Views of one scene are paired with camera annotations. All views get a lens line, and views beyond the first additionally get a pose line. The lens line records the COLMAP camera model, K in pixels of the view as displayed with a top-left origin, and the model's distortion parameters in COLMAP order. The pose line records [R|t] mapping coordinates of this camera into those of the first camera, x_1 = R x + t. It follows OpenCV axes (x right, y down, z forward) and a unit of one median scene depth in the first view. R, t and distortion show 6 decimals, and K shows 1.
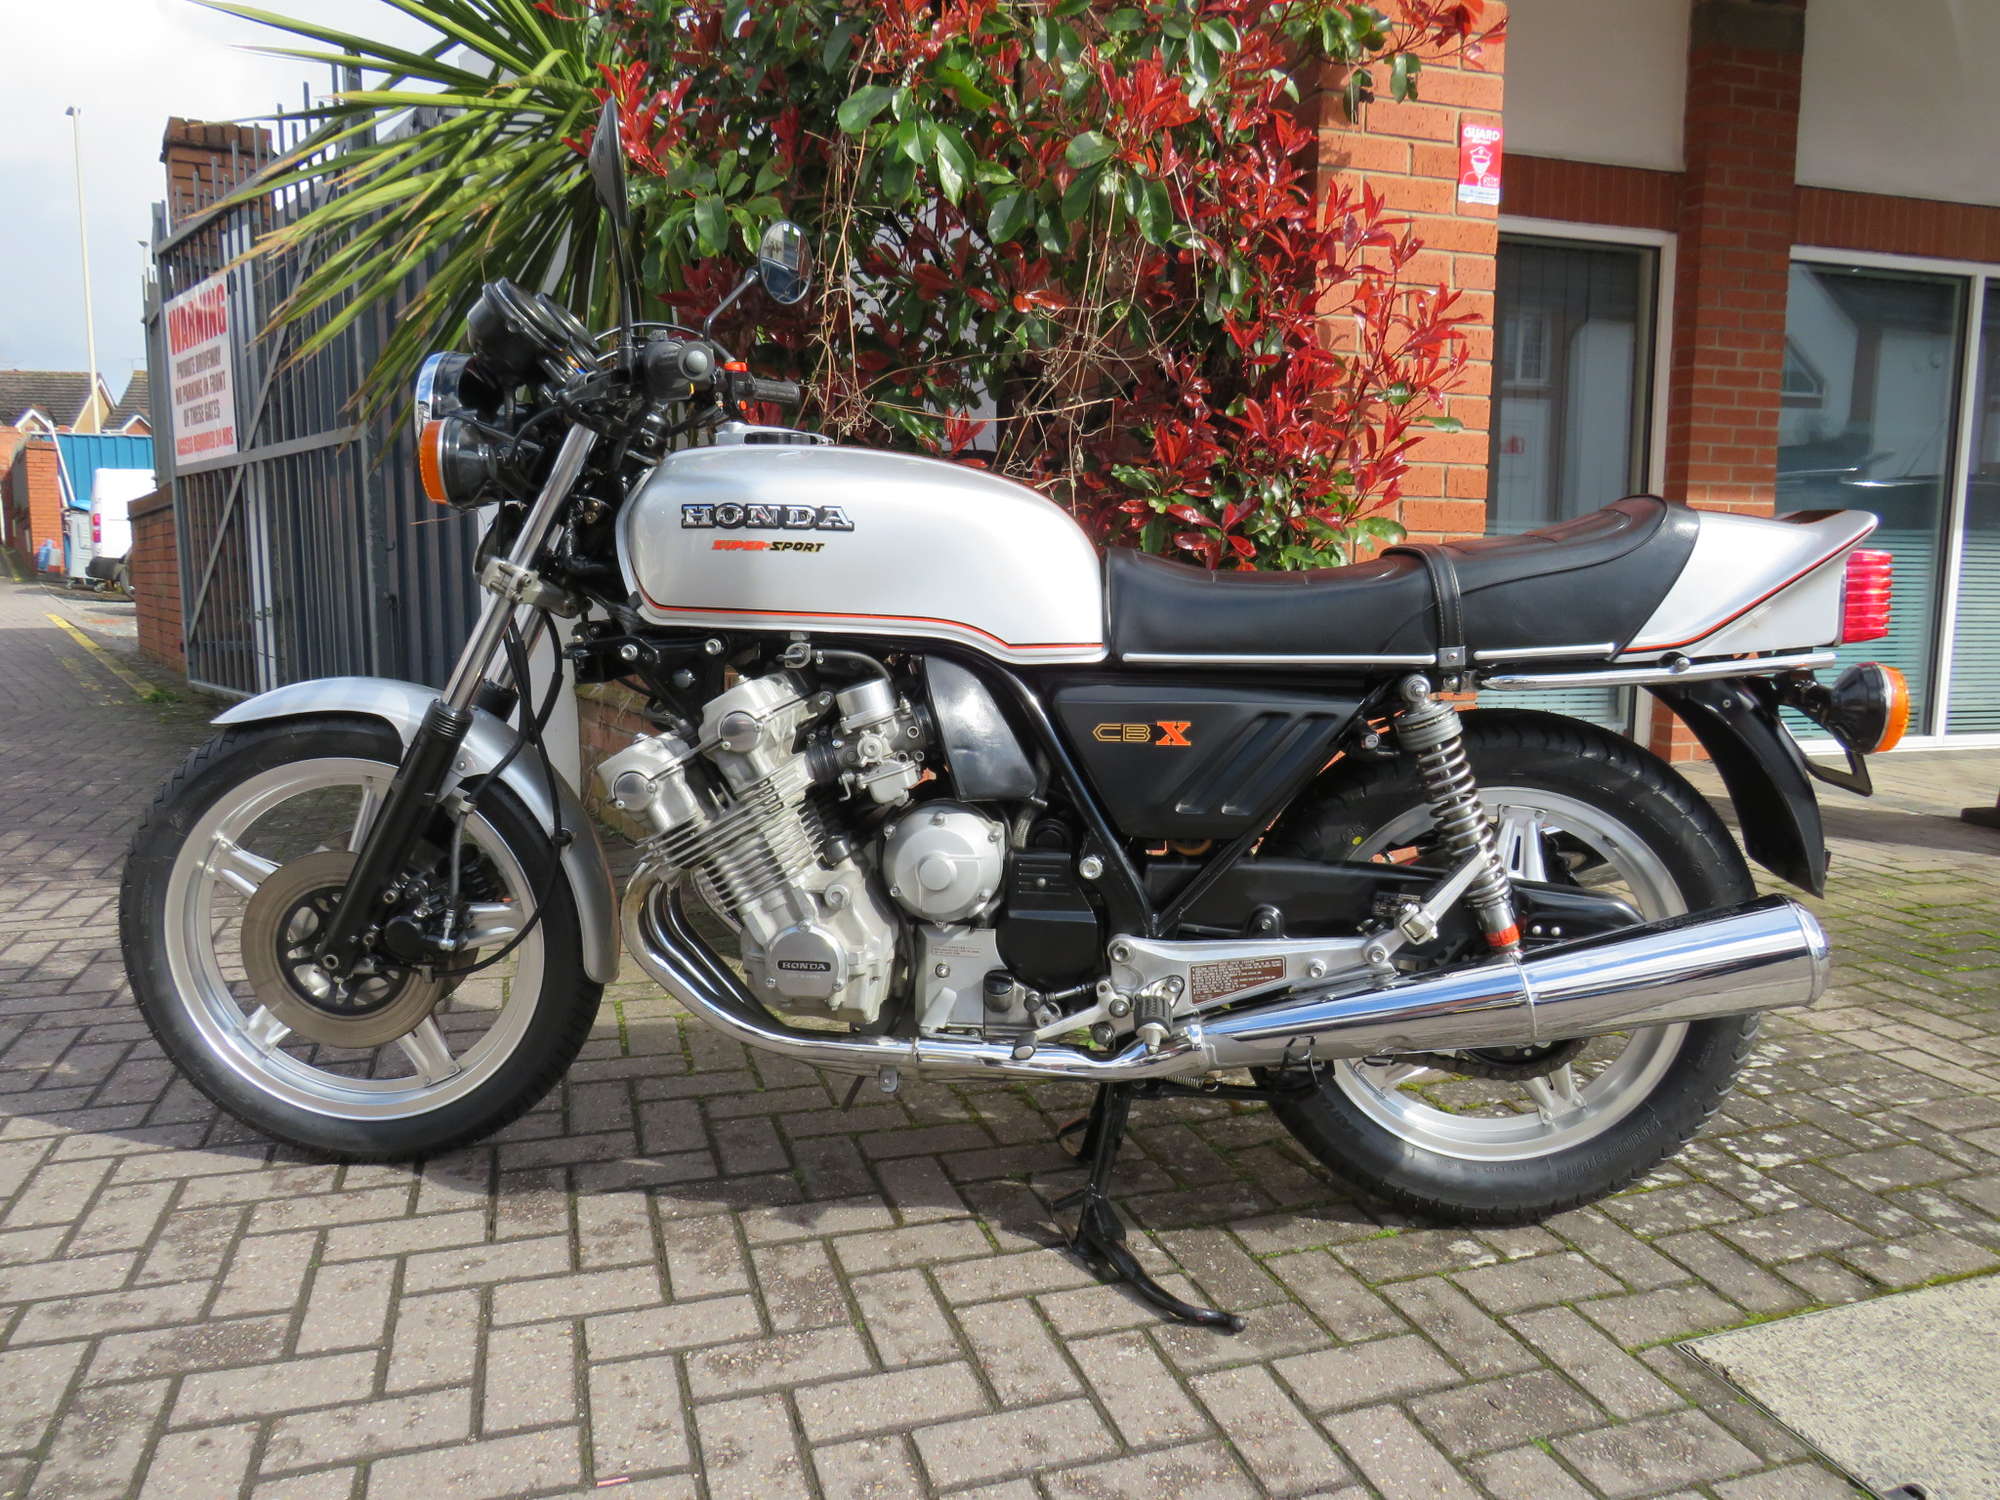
lens RADIAL K [[1405.1, 0, 995.0], [0, 1405.1, 750.1], [0, 0, 1]] dist [-0.032860, 0.007174]
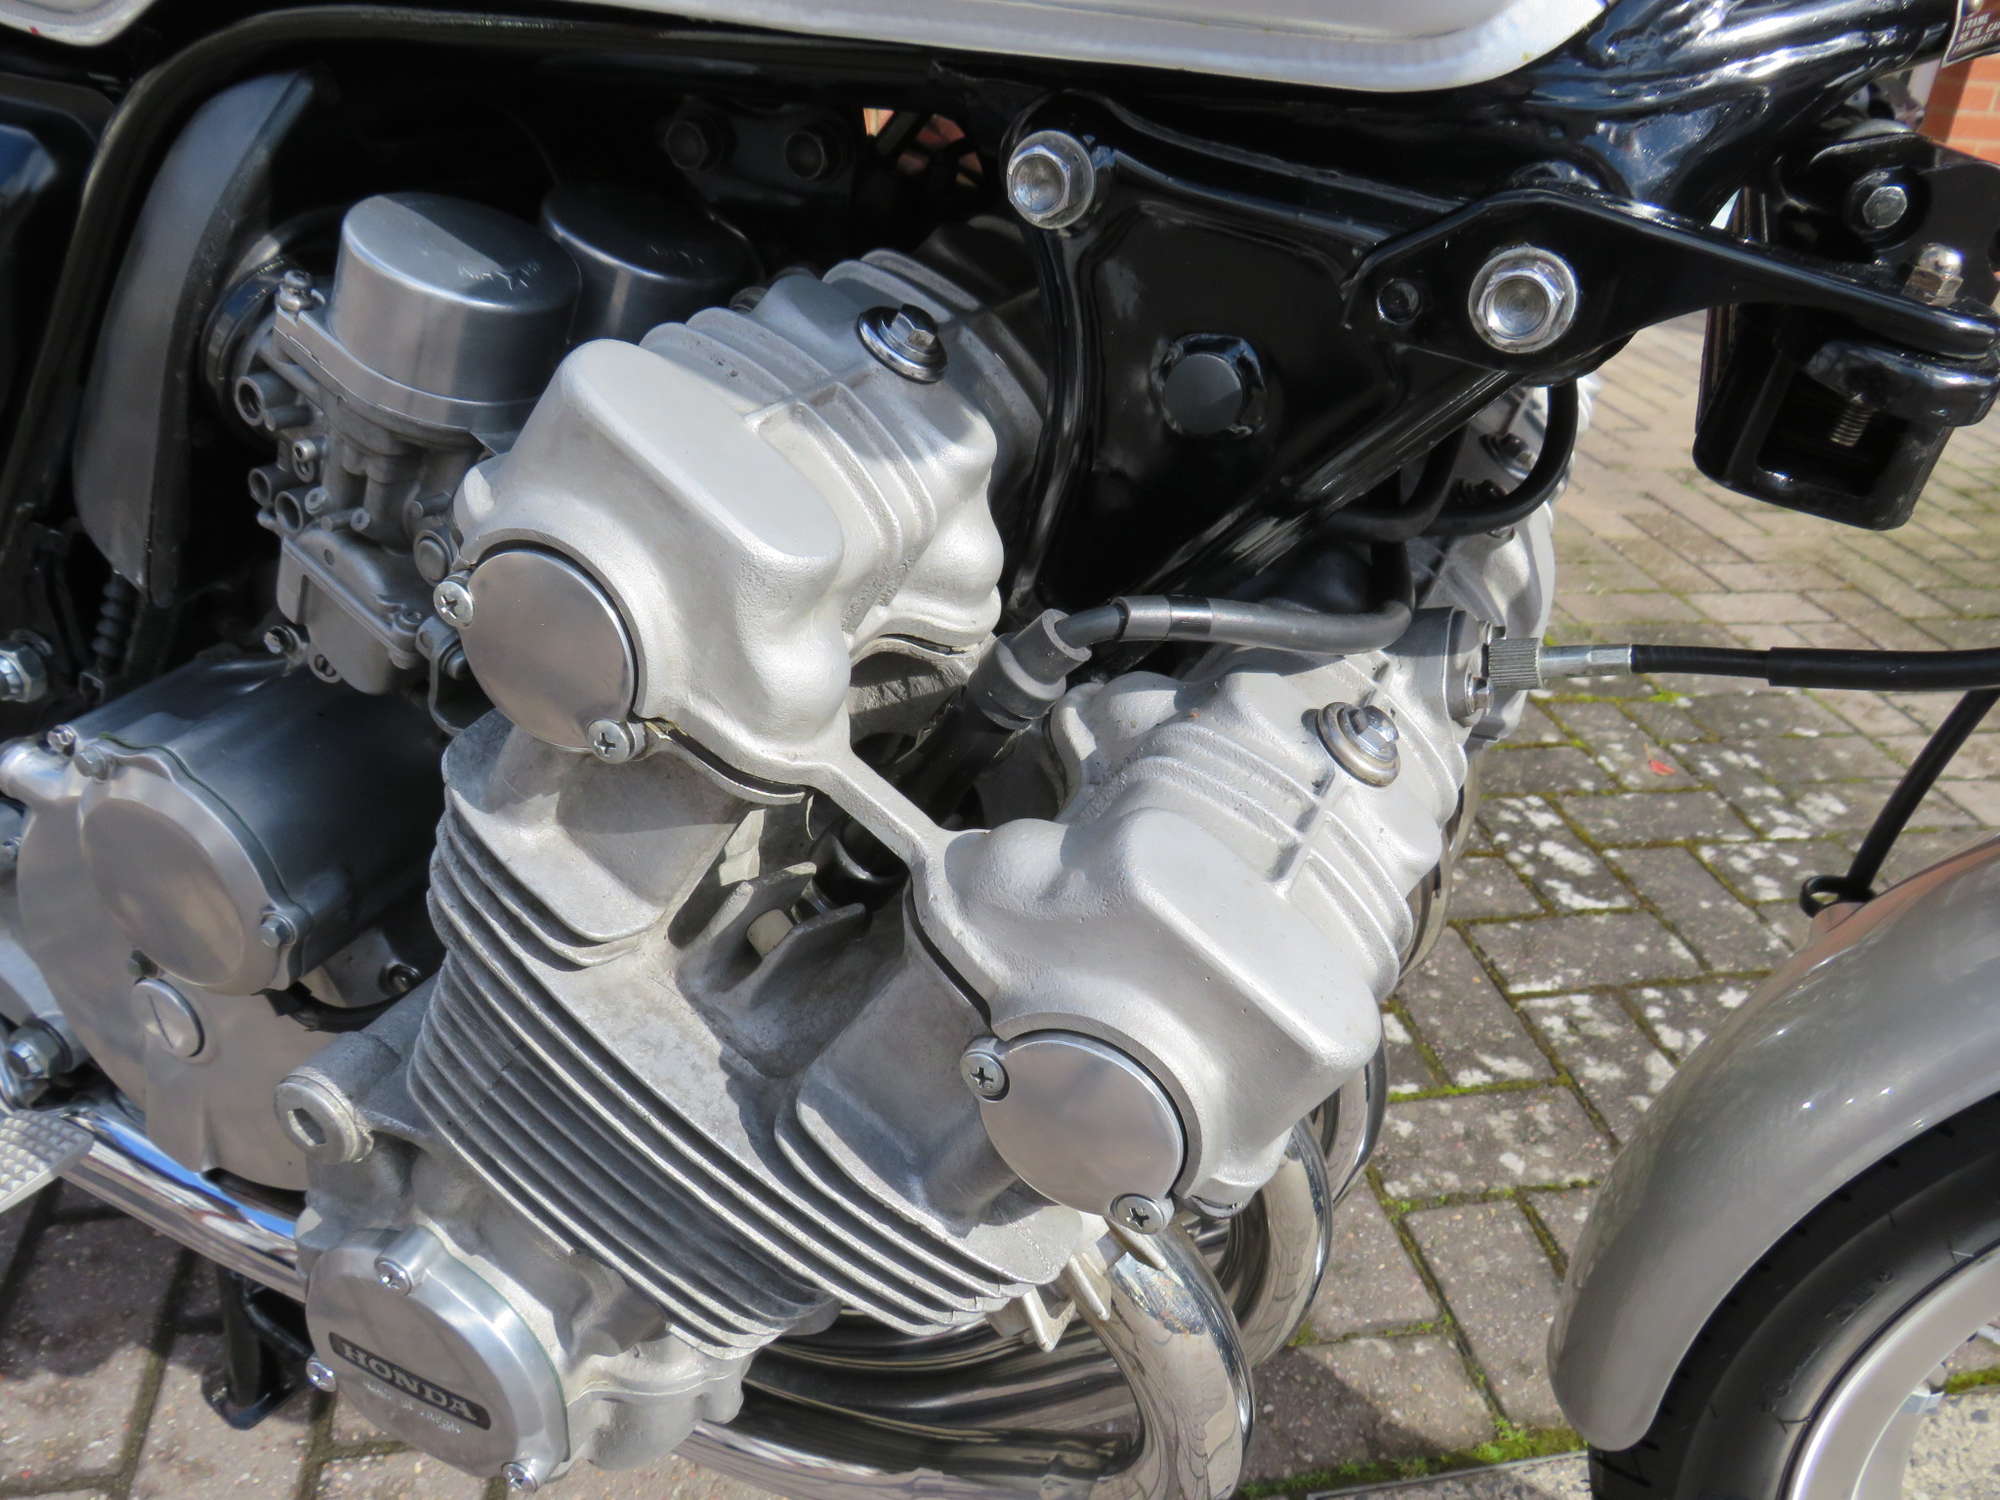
lens RADIAL K [[1535.3, 0, 1003.7], [0, 1535.3, 751.0], [0, 0, 1]] dist [-0.029925, 0.009576]
pose [[0.992230, 0.107527, -0.062598, 0.351597], [-0.078176, 0.930188, 0.358663, -0.025488], [0.096794, -0.350982, 0.931366, 0.511593]]
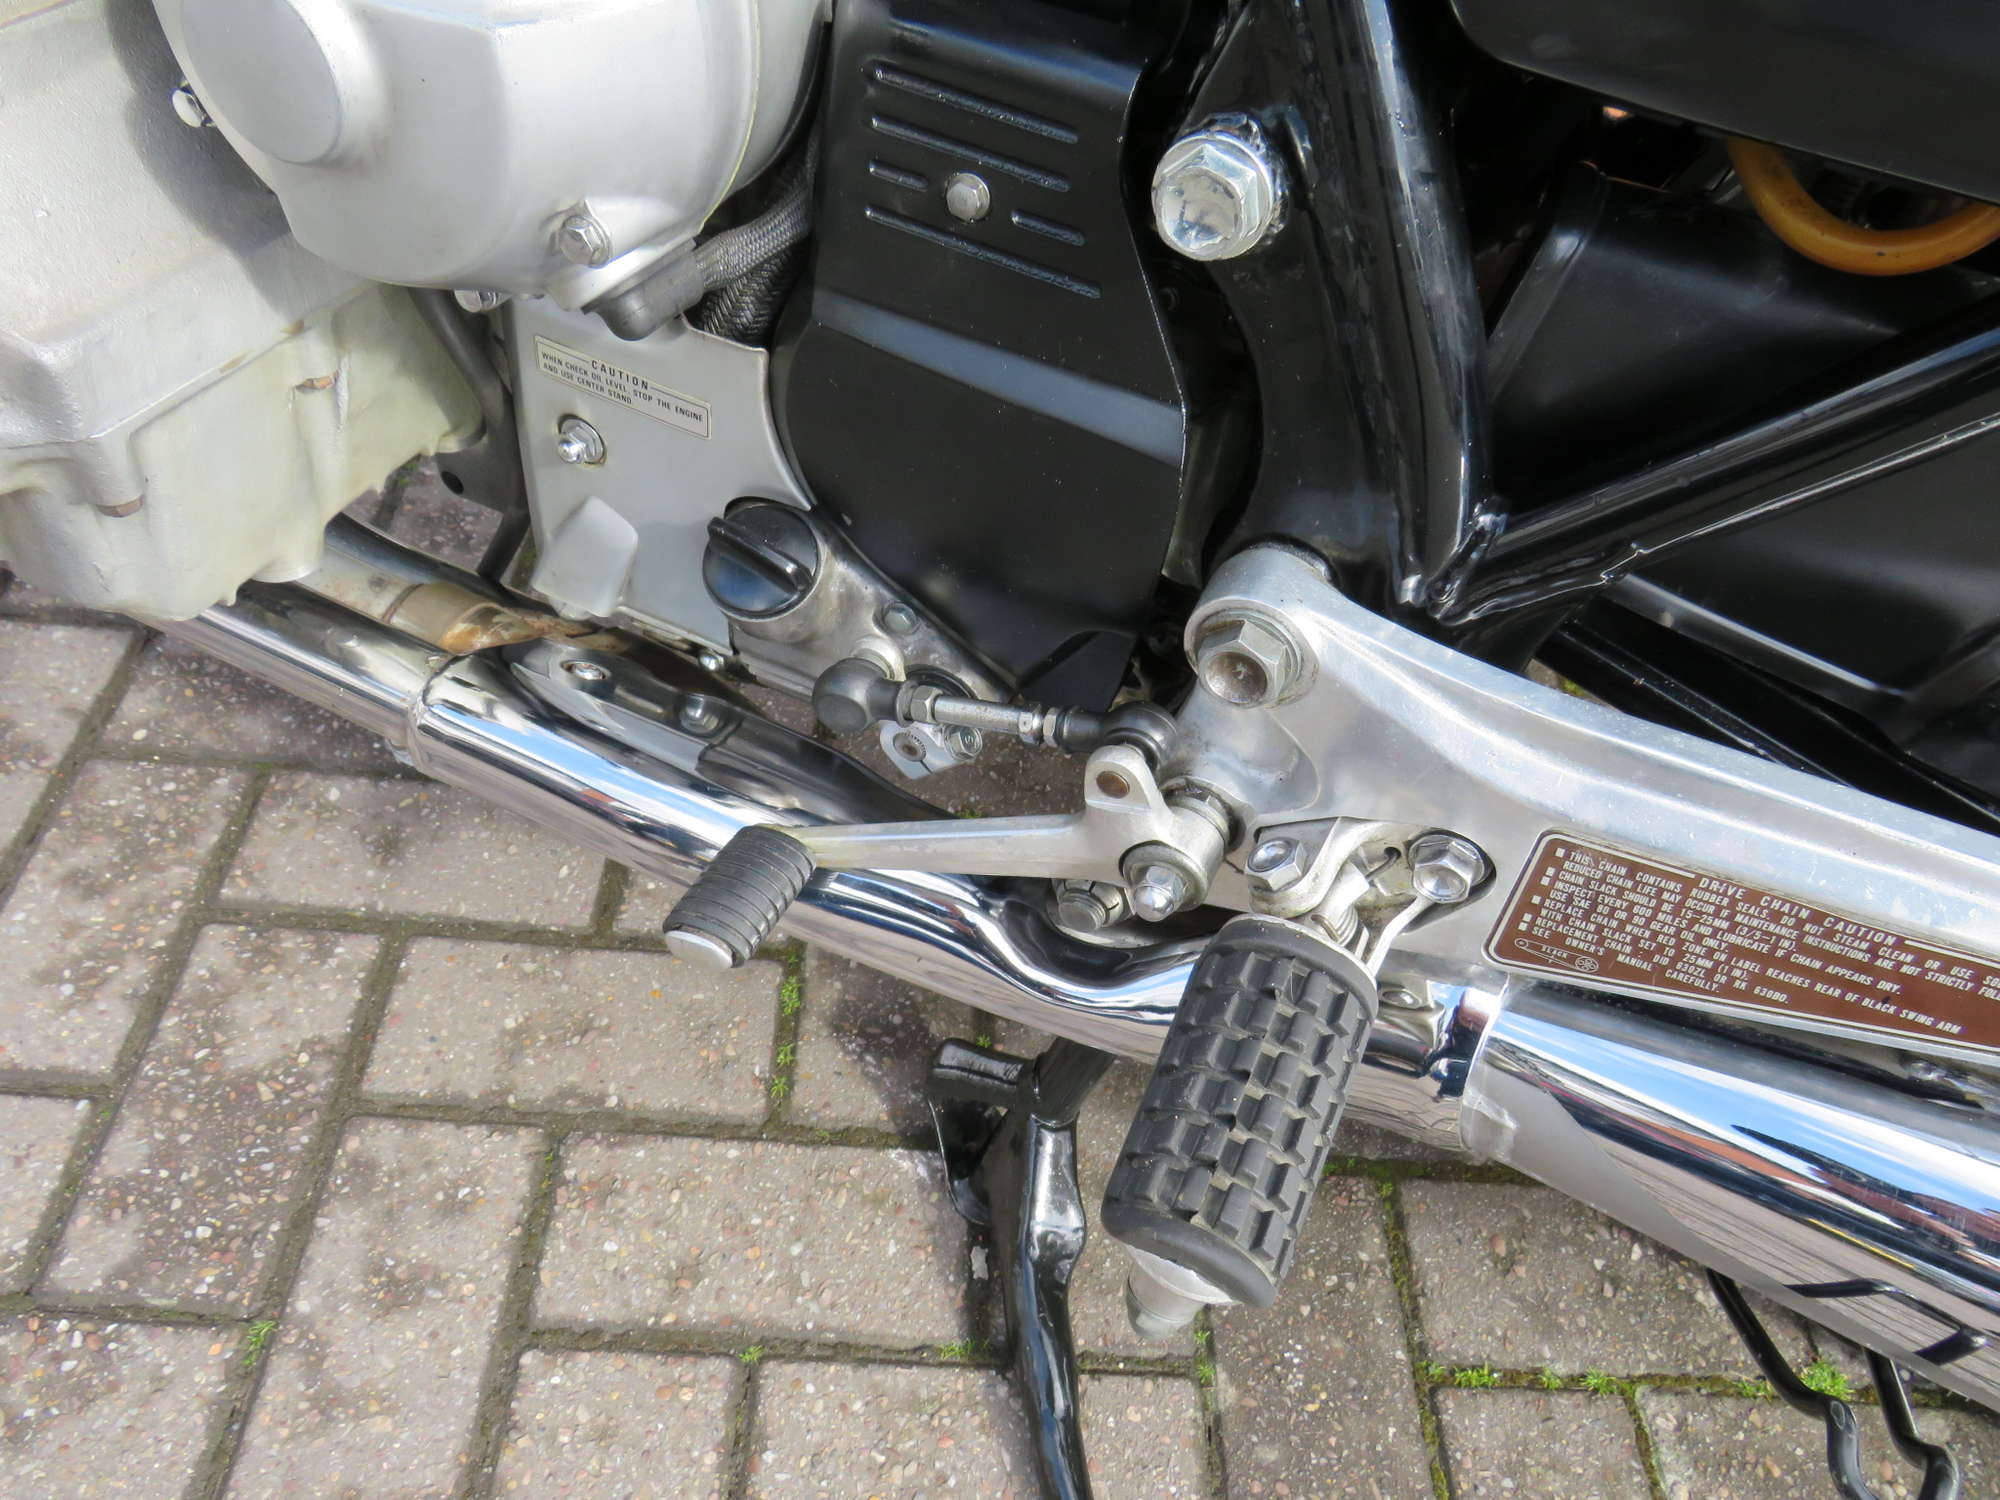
lens RADIAL K [[1408.5, 0, 995.5], [0, 1408.5, 755.7], [0, 0, 1]] dist [-0.029744, 0.008907]
pose [[0.943383, 0.300855, -0.139693, 0.086220], [-0.152181, 0.766760, 0.623635, 0.032440], [0.294735, -0.567068, 0.769133, 0.804429]]
